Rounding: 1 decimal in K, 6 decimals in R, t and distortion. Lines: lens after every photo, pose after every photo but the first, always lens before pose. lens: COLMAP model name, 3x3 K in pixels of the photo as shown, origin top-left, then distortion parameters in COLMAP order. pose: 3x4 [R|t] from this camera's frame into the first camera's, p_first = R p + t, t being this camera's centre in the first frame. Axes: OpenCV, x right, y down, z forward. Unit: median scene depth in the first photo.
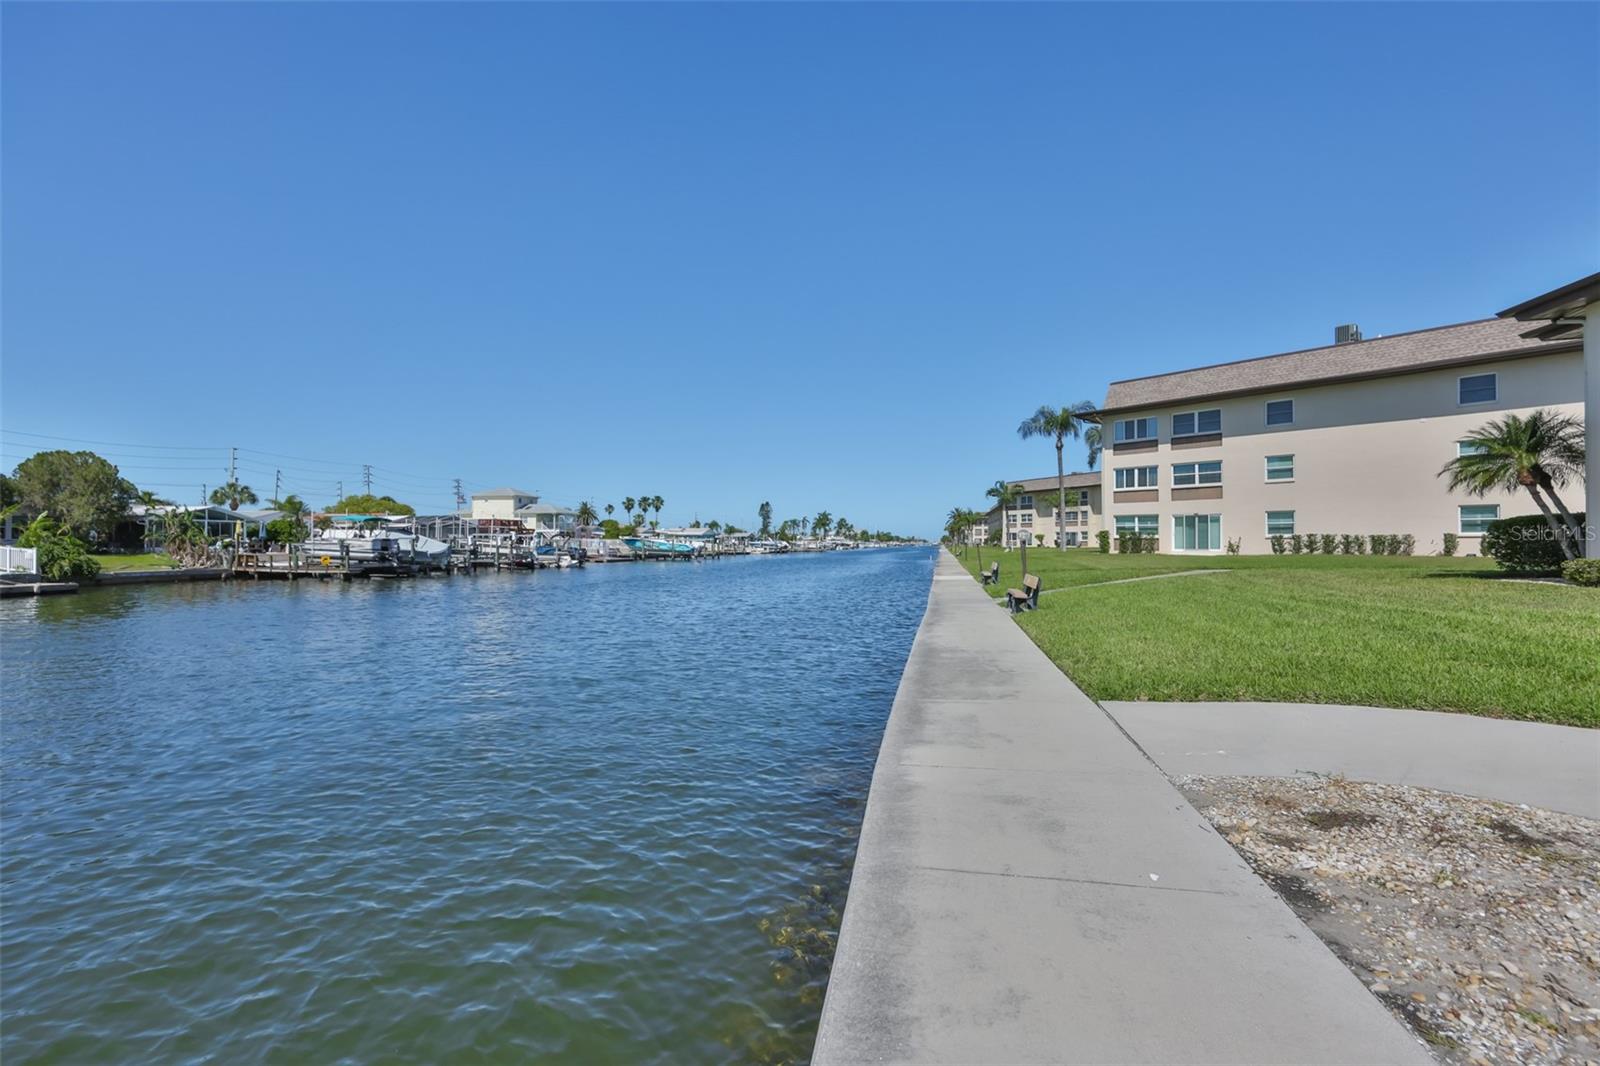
lens RADIAL K [[666.3, 0, 799.6], [0, 666.3, 534.5], [0, 0, 1]] dist [-0.002154, -0.000235]
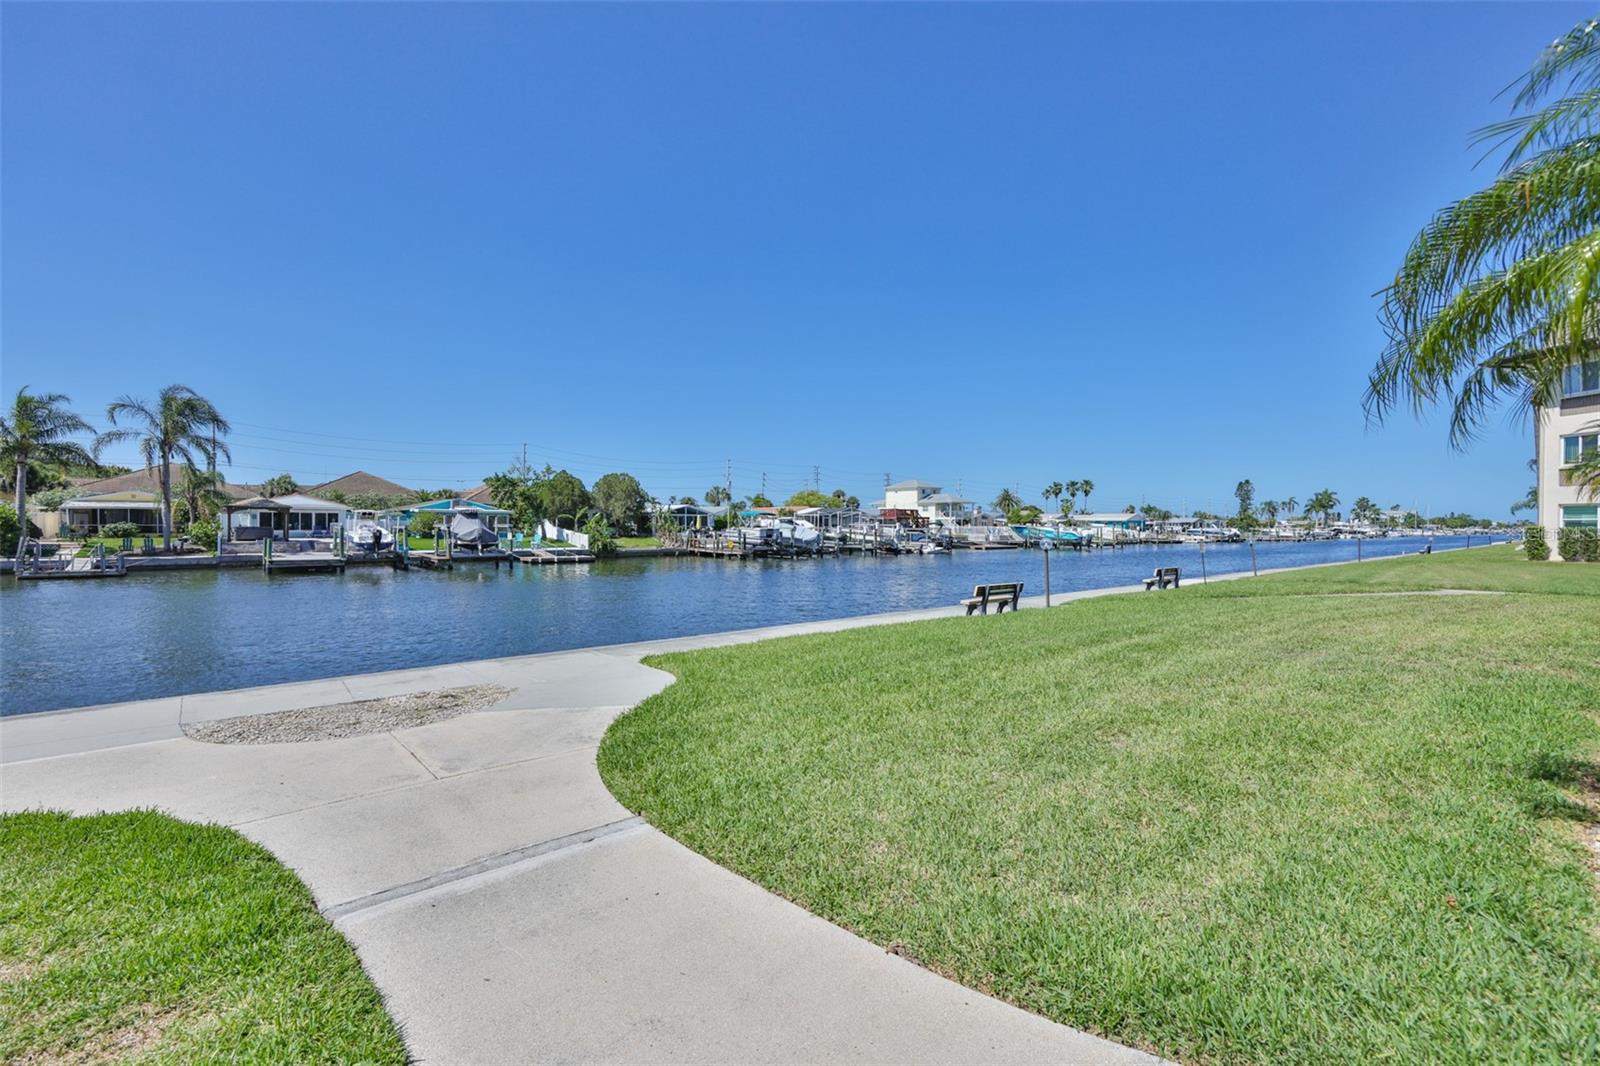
lens RADIAL K [[666.3, 0, 805.6], [0, 666.3, 529.2], [0, 0, 1]] dist [-0.002154, -0.000235]
pose [[0.791653, 0.008655, -0.610909, 0.287205], [0.001531, 0.999868, 0.016149, -0.016261], [0.610968, -0.013720, 0.791536, -0.010056]]
